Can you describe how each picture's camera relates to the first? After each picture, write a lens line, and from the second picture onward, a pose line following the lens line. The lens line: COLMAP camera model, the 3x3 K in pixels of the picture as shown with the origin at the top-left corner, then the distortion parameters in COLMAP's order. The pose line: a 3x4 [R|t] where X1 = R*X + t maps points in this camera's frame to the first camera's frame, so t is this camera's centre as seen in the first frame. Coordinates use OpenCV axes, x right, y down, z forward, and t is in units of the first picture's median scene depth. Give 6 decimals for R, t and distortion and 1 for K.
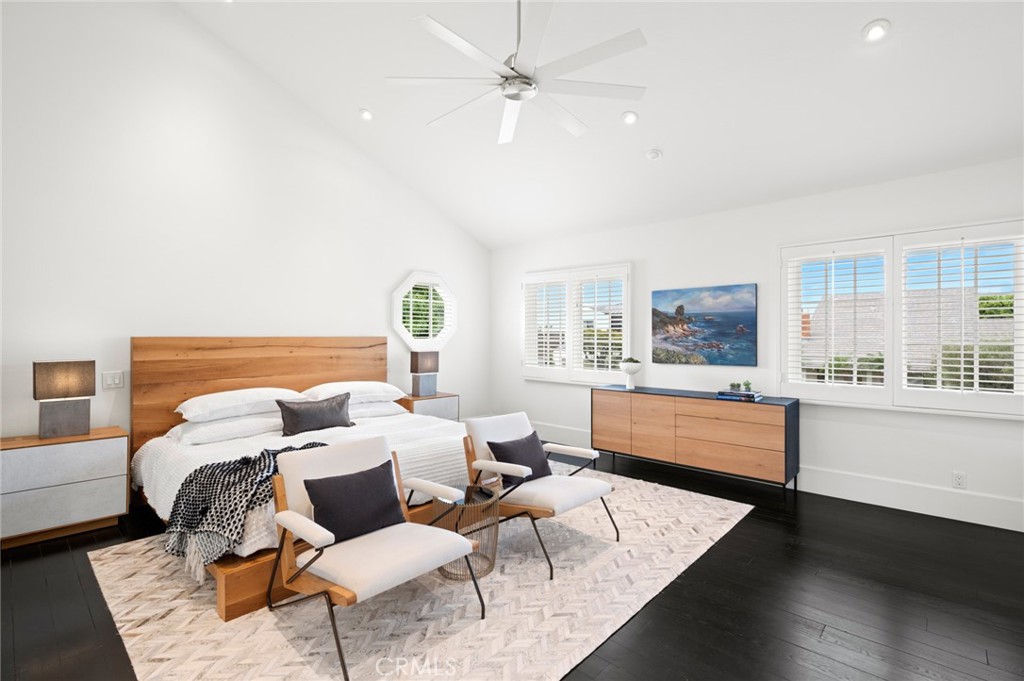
lens RADIAL K [[473.8, 0, 515.6], [0, 473.8, 340.4], [0, 0, 1]] dist [0.006719, -0.001194]
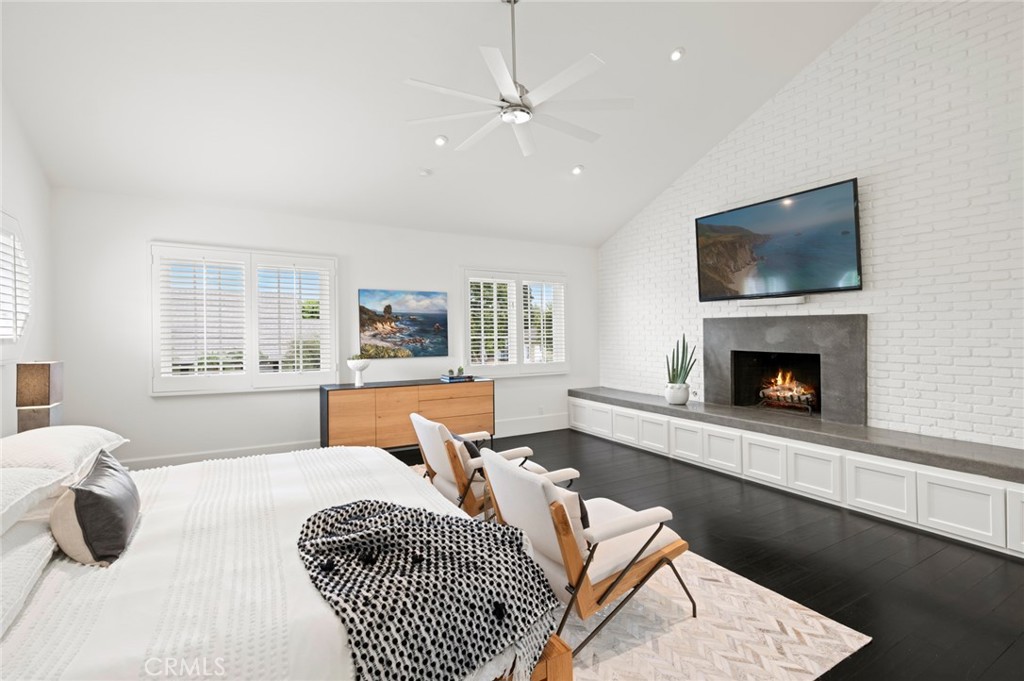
lens RADIAL K [[473.8, 0, 514.5], [0, 473.8, 334.9], [0, 0, 1]] dist [0.006719, -0.001194]
pose [[0.282244, -0.009980, 0.959291, -0.626271], [0.005391, 0.999947, 0.008817, -0.012385], [-0.959328, 0.002682, 0.282282, 0.407307]]
